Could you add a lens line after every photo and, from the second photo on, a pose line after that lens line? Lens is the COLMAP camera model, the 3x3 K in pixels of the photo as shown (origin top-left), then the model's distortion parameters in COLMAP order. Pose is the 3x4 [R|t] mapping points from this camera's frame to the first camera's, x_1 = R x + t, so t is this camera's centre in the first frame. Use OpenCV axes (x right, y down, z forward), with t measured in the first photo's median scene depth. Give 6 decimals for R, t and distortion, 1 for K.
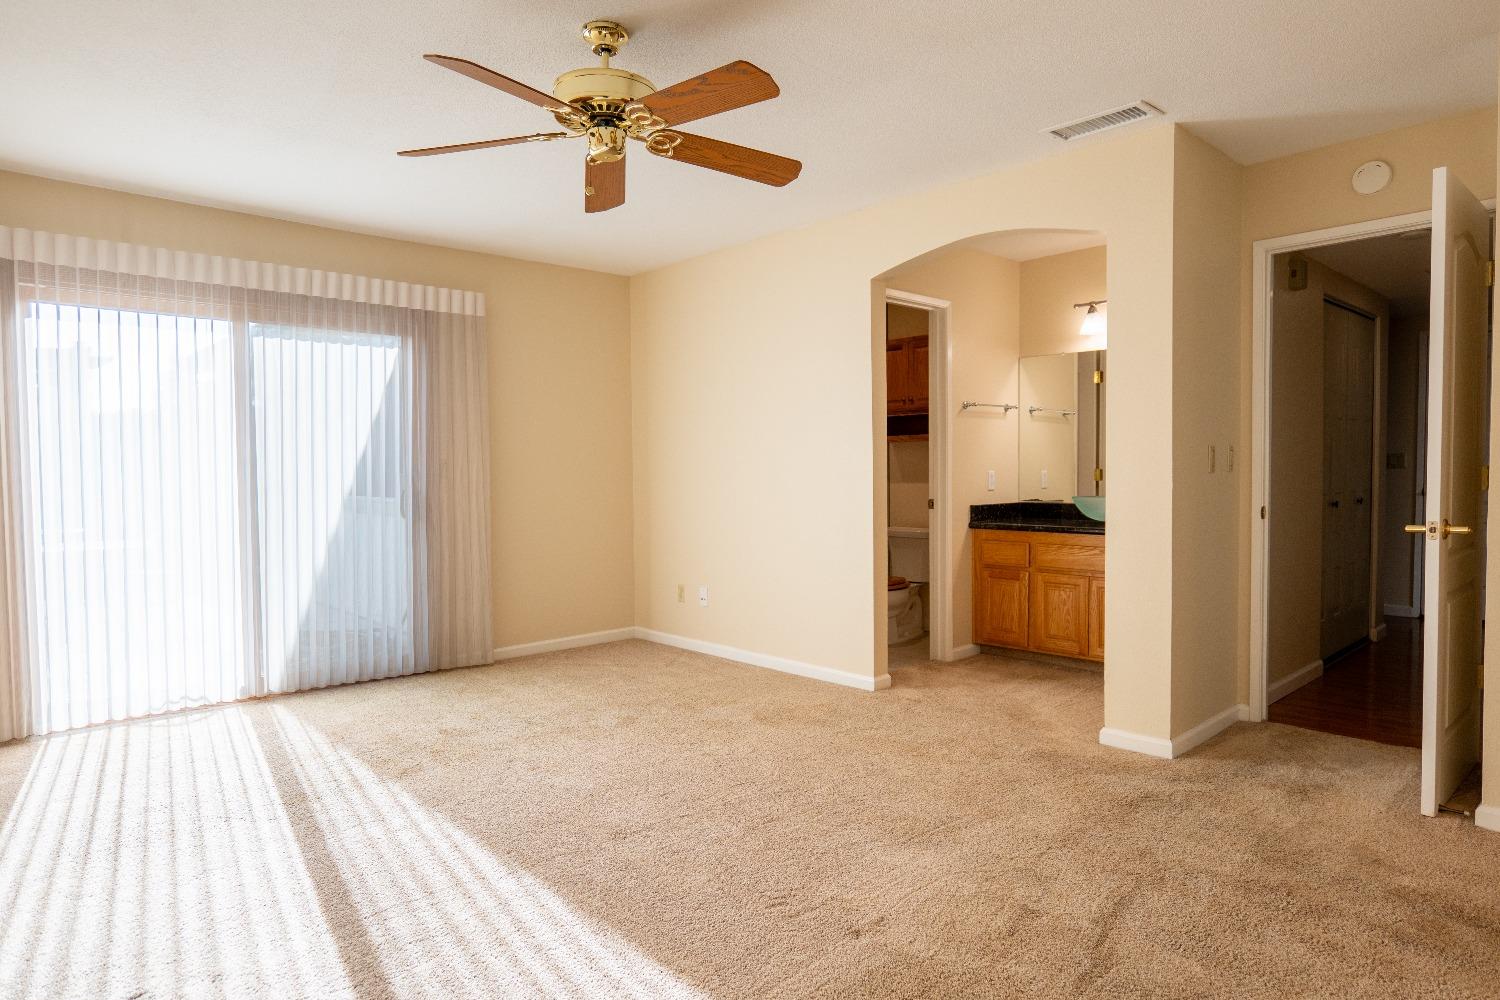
lens RADIAL K [[885.6, 0, 744.1], [0, 885.6, 497.7], [0, 0, 1]] dist [-0.036305, 0.025372]
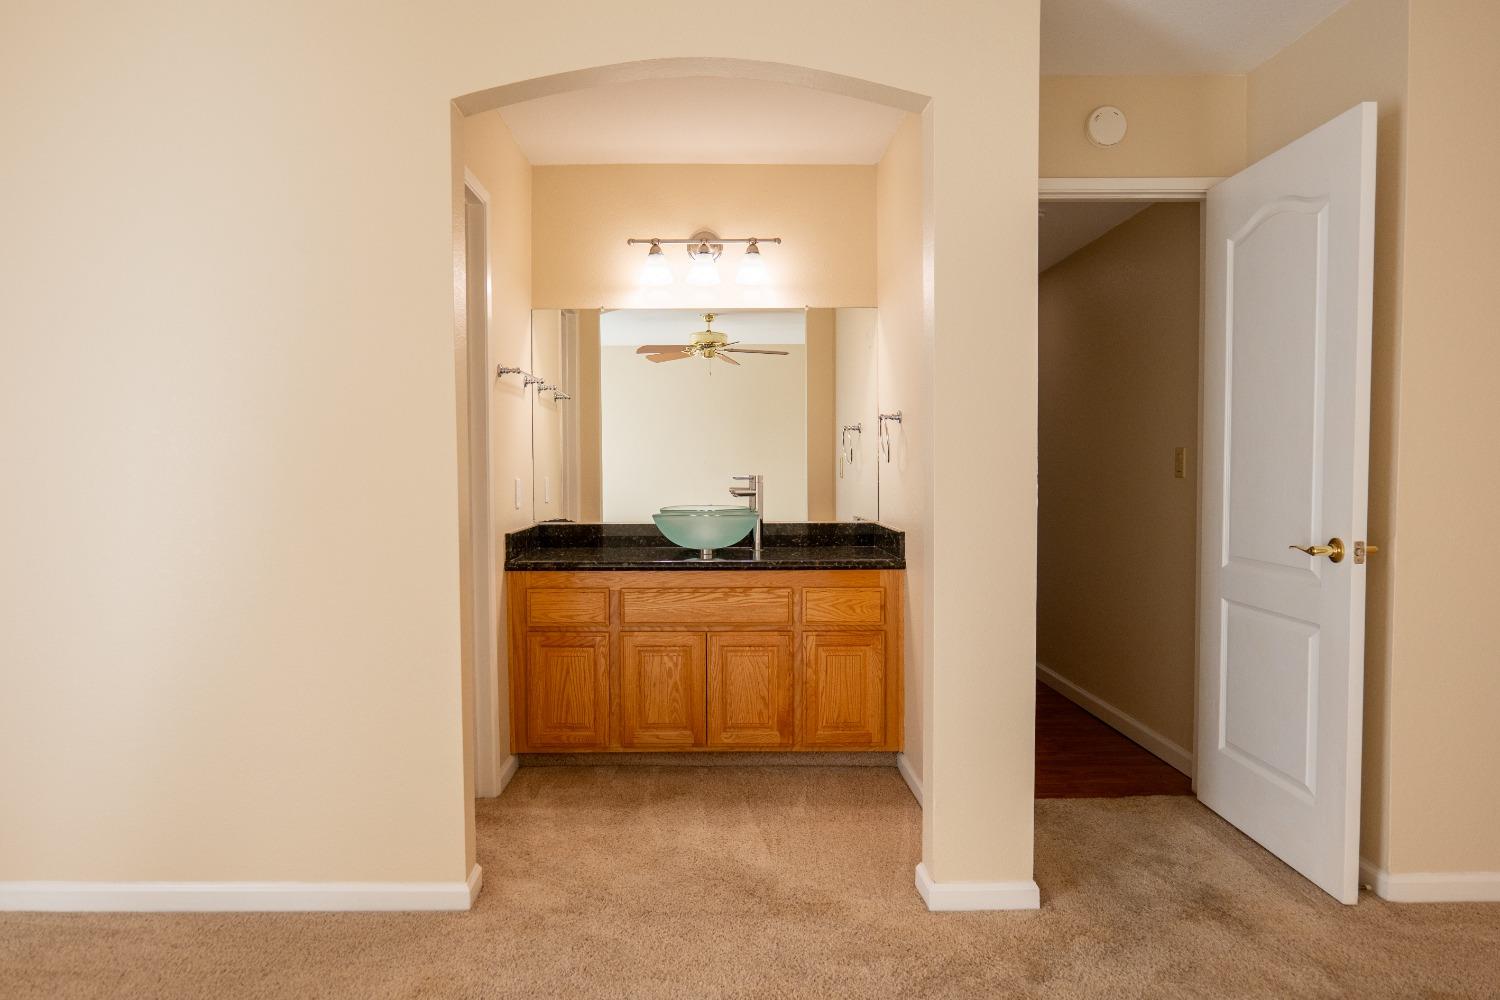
lens RADIAL K [[948.3, 0, 750.0], [0, 948.3, 500.0], [0, 0, 1]] dist [-0.005953, 0.022083]
pose [[0.665314, -0.018596, 0.746332, -0.136361], [0.021539, 0.999752, 0.005709, -0.016562], [-0.746253, 0.012277, 0.665550, 0.471536]]
